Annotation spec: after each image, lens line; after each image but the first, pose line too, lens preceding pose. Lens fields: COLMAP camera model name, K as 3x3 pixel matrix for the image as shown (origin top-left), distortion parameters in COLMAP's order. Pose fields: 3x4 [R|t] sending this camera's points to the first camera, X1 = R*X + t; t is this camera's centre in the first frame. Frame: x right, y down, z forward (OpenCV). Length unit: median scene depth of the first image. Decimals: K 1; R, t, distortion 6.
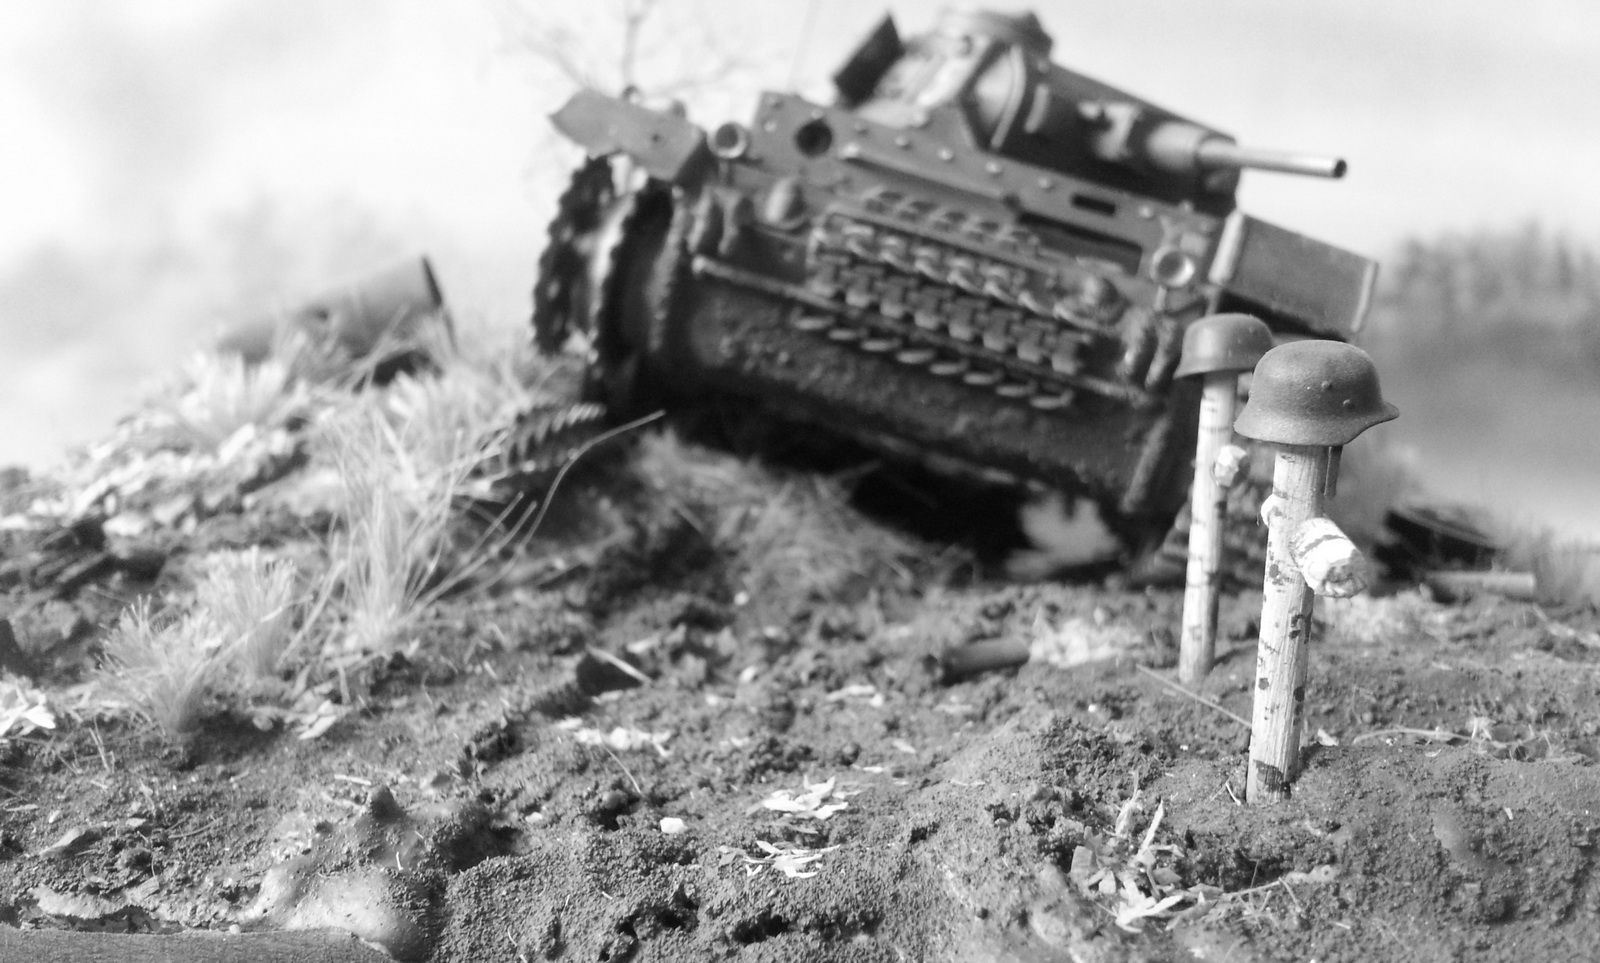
lens RADIAL K [[1464.4, 0, 805.0], [0, 1464.4, 502.4], [0, 0, 1]] dist [0.141436, -0.492226]
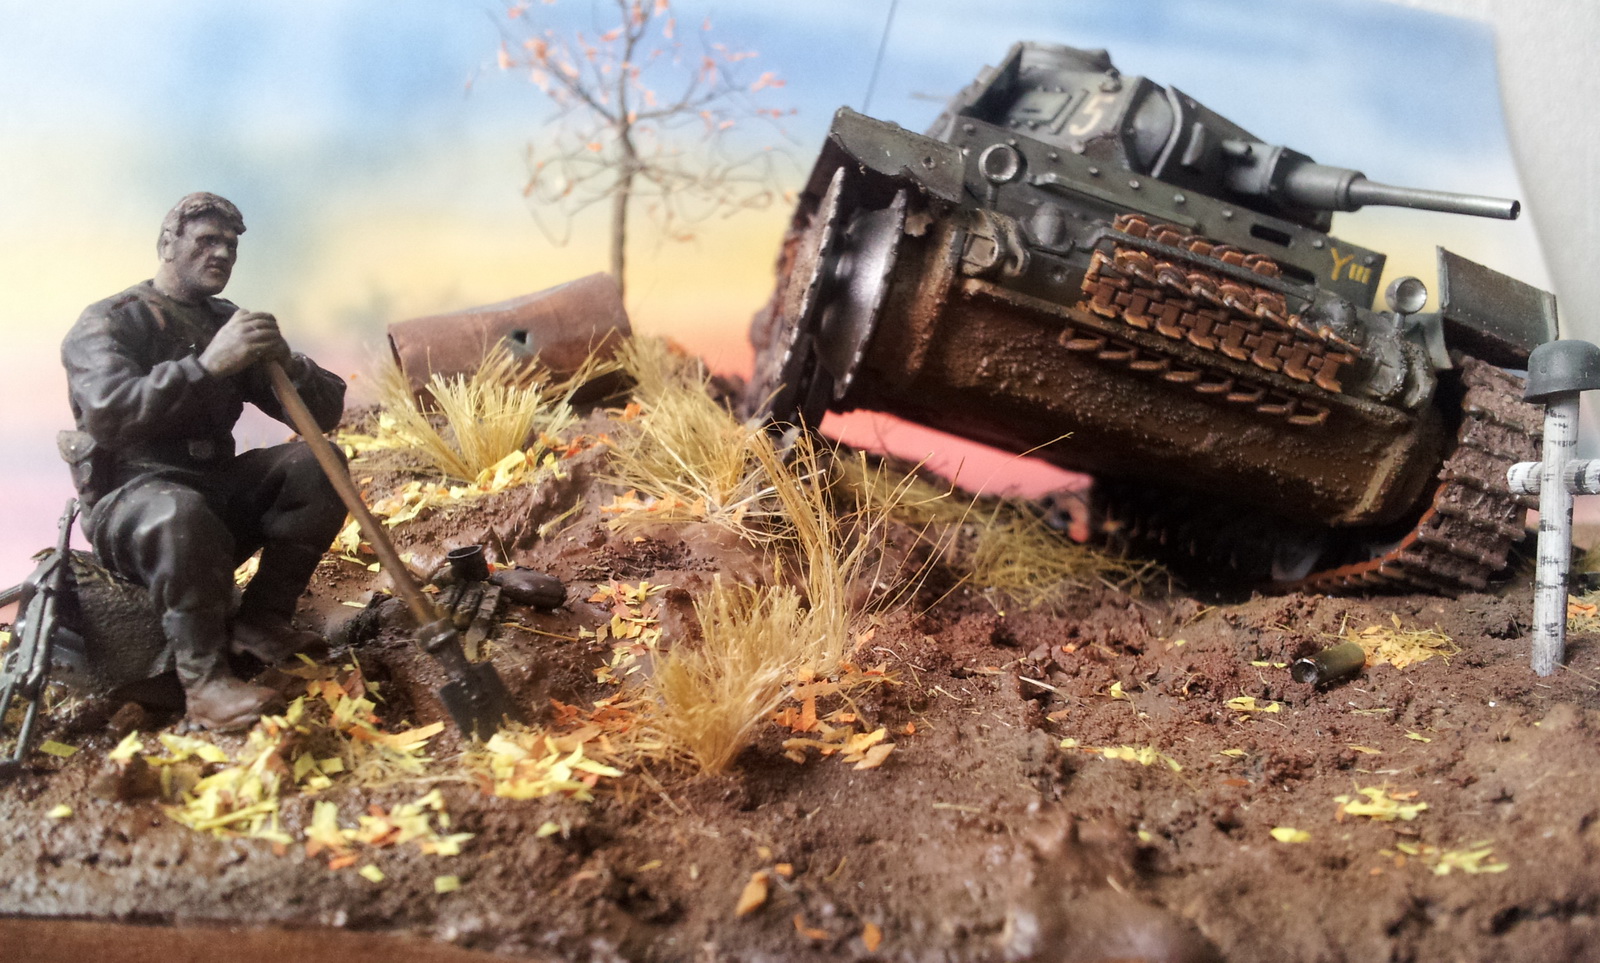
lens RADIAL K [[1442.3, 0, 805.7], [0, 1442.3, 504.1], [0, 0, 1]] dist [0.116500, -0.407006]
pose [[0.978246, -0.017677, 0.206695, -0.394958], [0.020643, 0.999712, -0.012204, -0.002322], [-0.206420, 0.016205, 0.978329, 0.054295]]
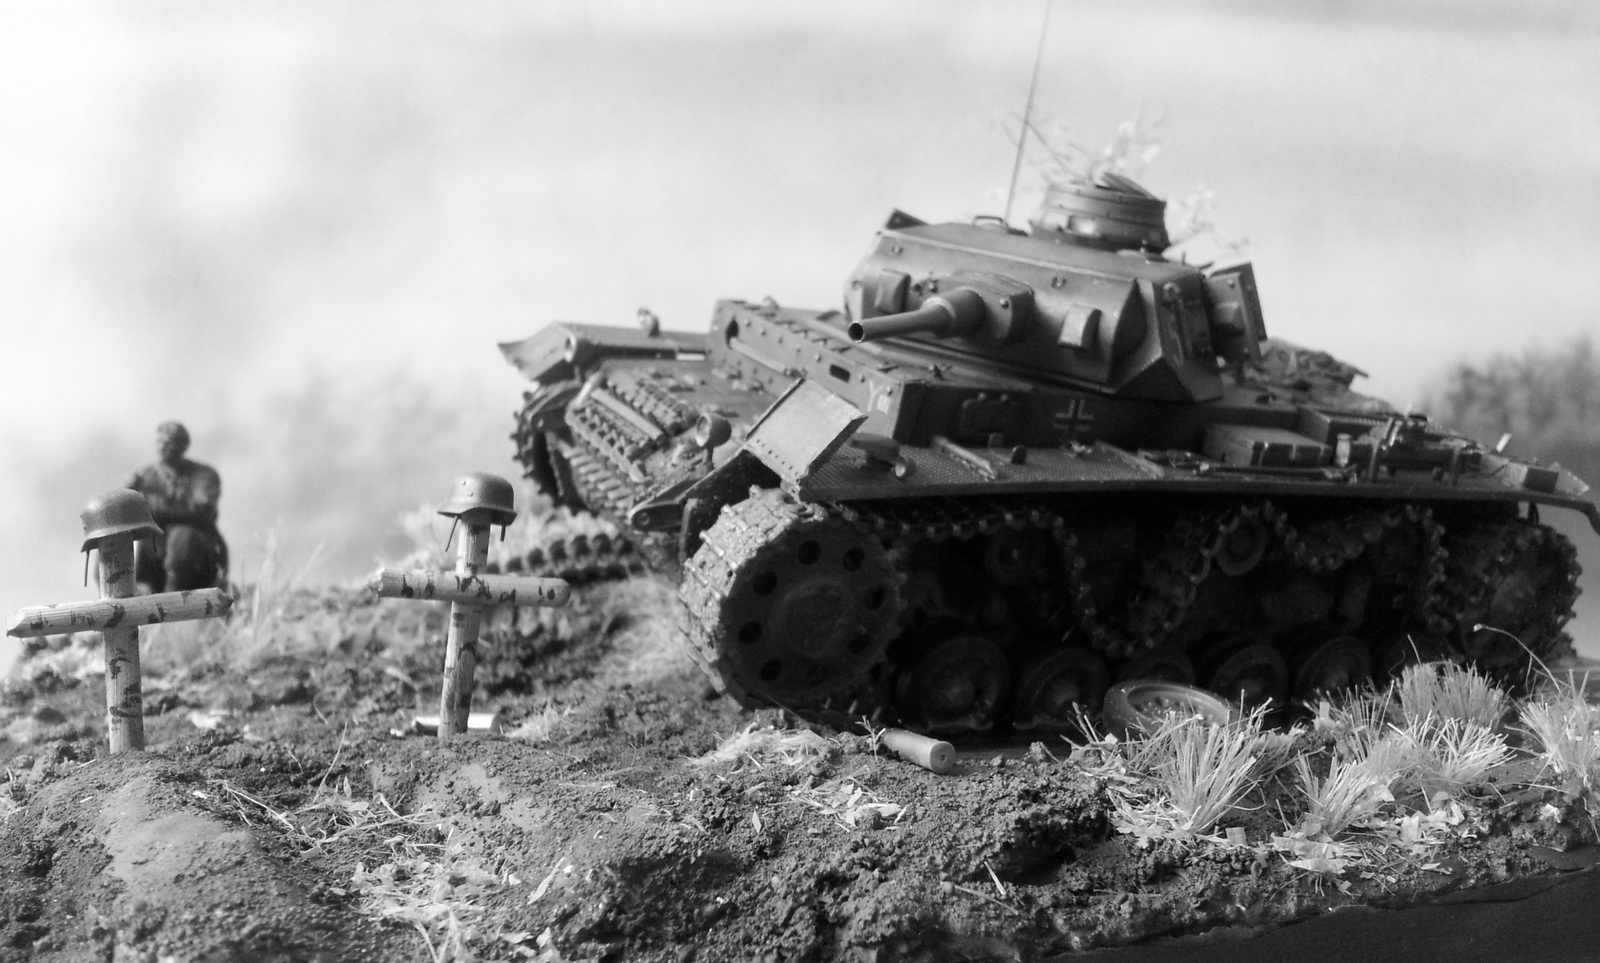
lens RADIAL K [[1442.3, 0, 805.7], [0, 1442.3, 504.1], [0, 0, 1]] dist [0.116500, -0.407006]
pose [[0.607356, 0.008262, -0.794387, 1.186779], [-0.089575, 0.994281, -0.058145, -0.039780], [0.789364, 0.106472, 0.604623, 0.365003]]
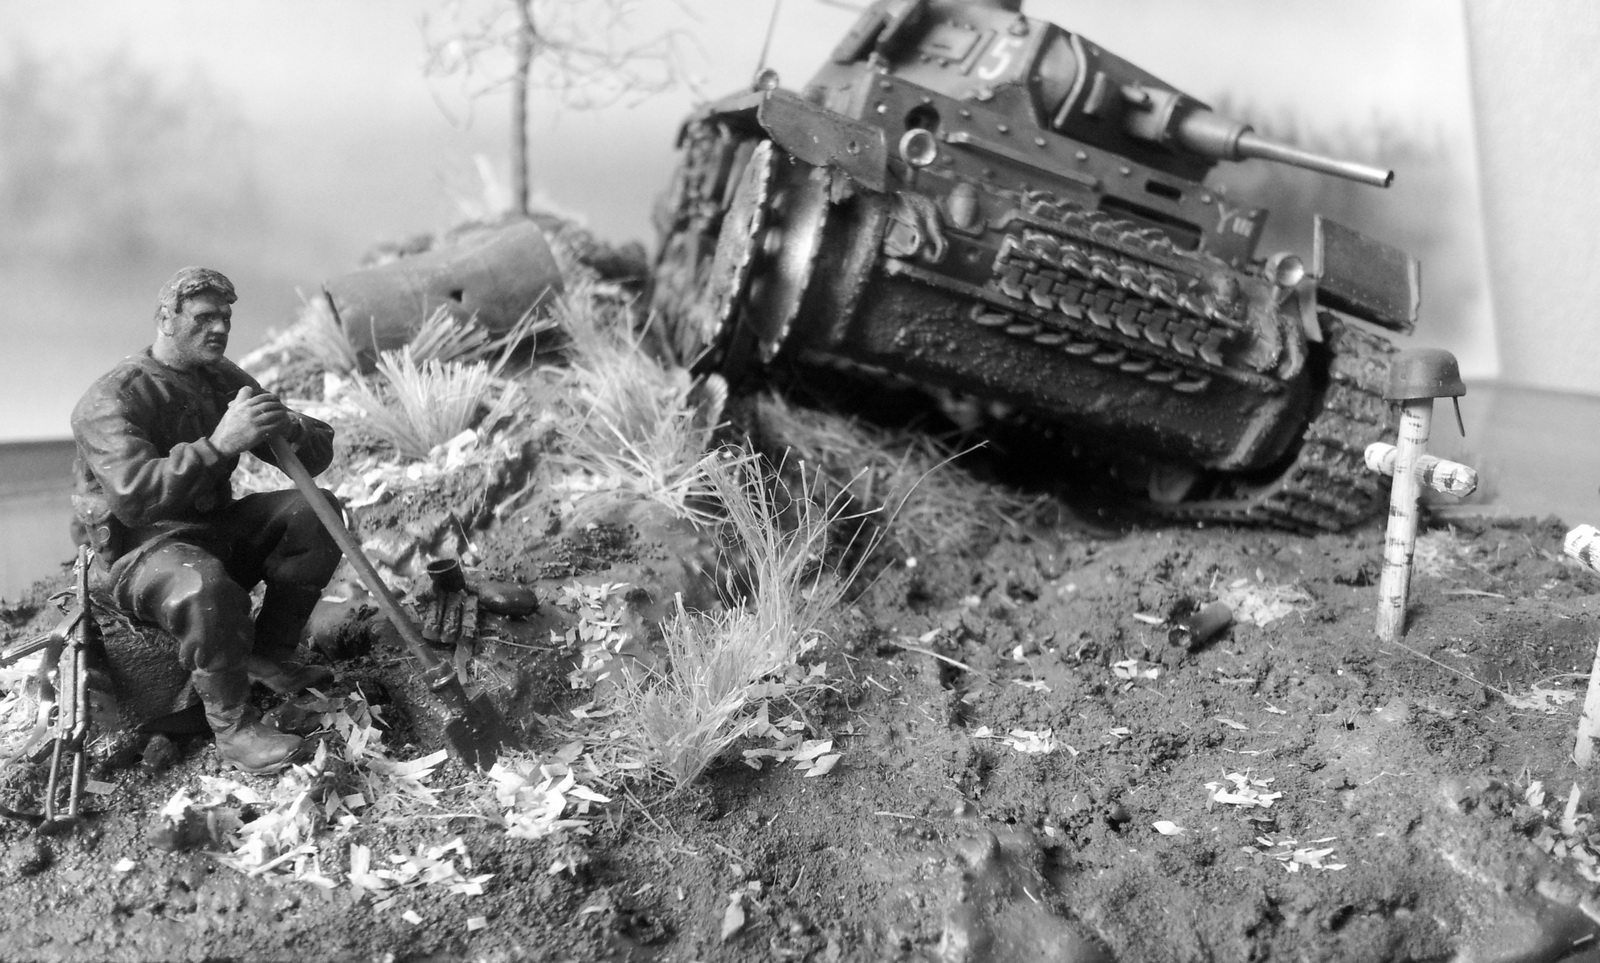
lens RADIAL K [[1442.3, 0, 805.7], [0, 1442.3, 504.1], [0, 0, 1]] dist [0.116500, -0.407006]
pose [[0.956605, -0.056306, 0.285897, -0.450334], [0.016077, 0.989857, 0.141154, -0.140832], [-0.290945, -0.130433, 0.947807, -0.011492]]
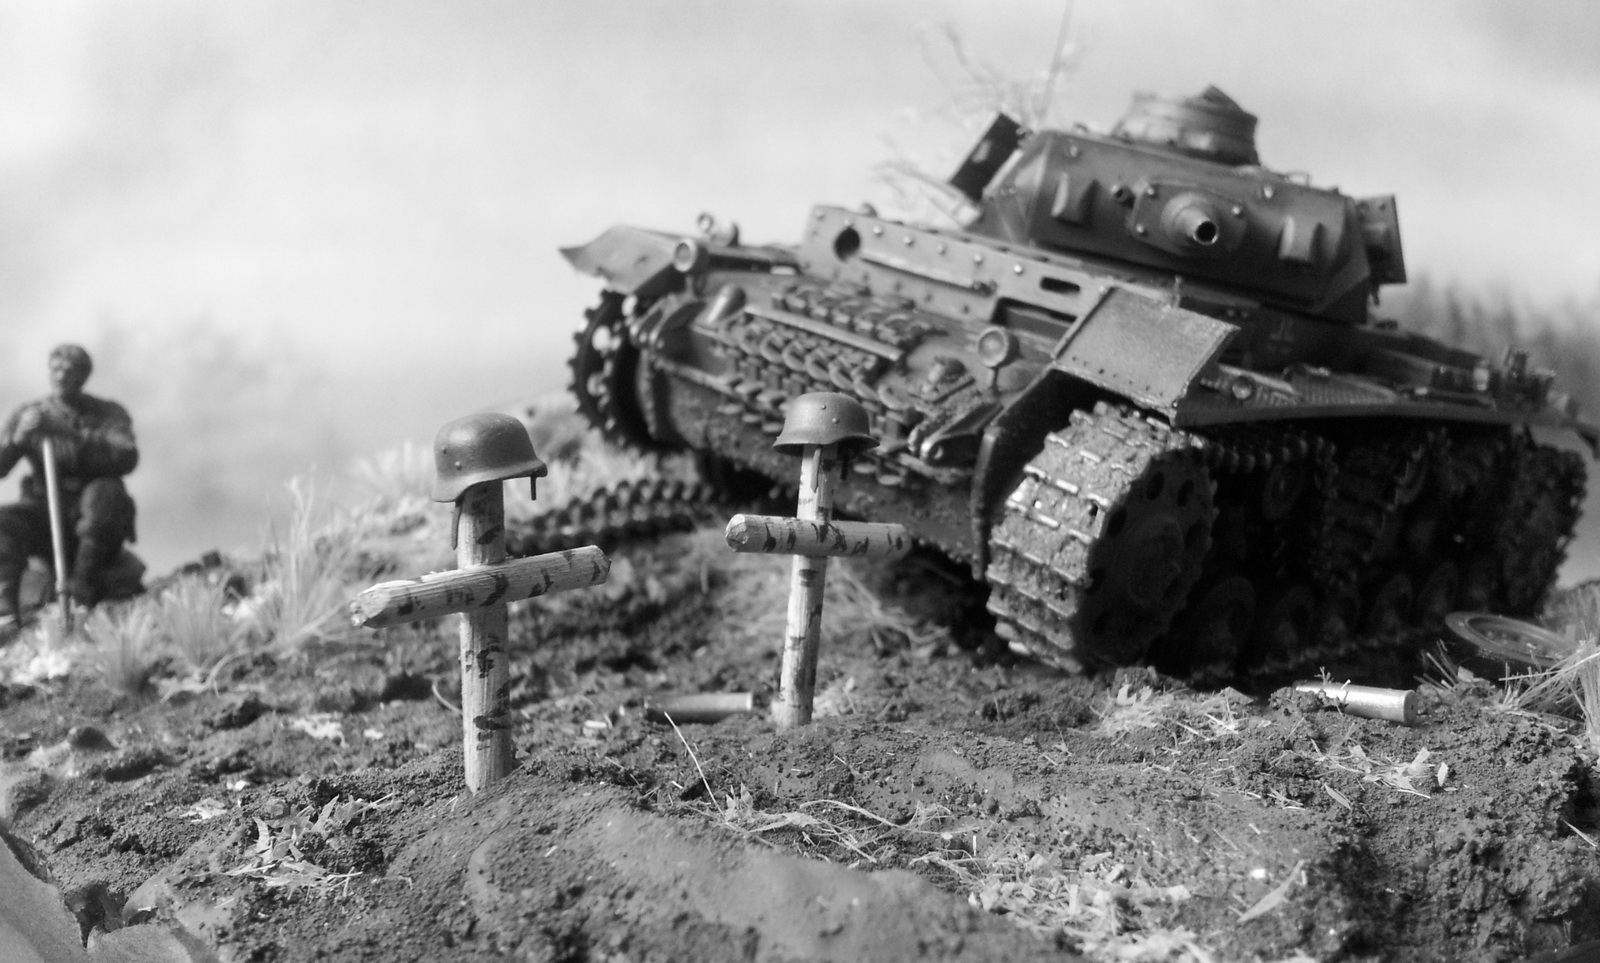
lens RADIAL K [[1451.7, 0, 807.3], [0, 1451.7, 505.9], [0, 0, 1]] dist [0.131306, -0.444268]
pose [[0.823988, 0.015859, -0.566386, 0.691197], [-0.051904, 0.997518, -0.047581, 0.002326], [0.564225, 0.068604, 0.822766, 0.118825]]
